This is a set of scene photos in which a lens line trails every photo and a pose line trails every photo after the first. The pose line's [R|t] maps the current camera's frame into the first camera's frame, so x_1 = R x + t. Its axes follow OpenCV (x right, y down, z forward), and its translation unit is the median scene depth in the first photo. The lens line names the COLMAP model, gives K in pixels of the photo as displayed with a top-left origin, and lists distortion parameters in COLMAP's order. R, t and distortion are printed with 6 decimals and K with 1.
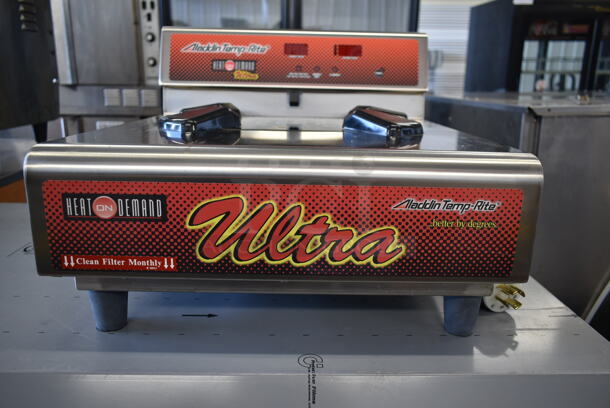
lens RADIAL K [[467.9, 0, 304.9], [0, 467.9, 198.2], [0, 0, 1]] dist [-0.017467, 0.001182]
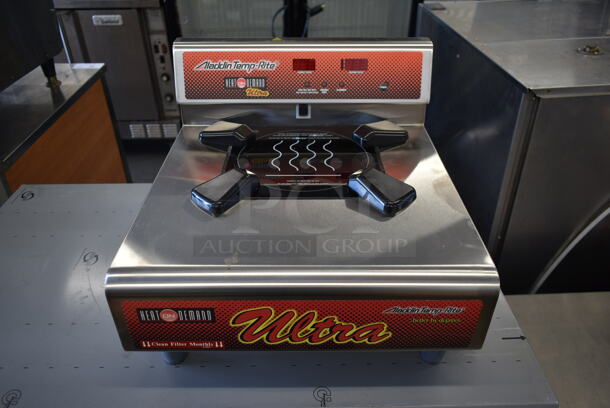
lens RADIAL K [[467.9, 0, 305.3], [0, 467.9, 205.7], [0, 0, 1]] dist [-0.017467, 0.001182]
pose [[0.999757, -0.015528, -0.015624, -0.009156], [0.019914, 0.940315, 0.339722, -0.701734], [0.009416, -0.339951, 0.940396, -0.150035]]
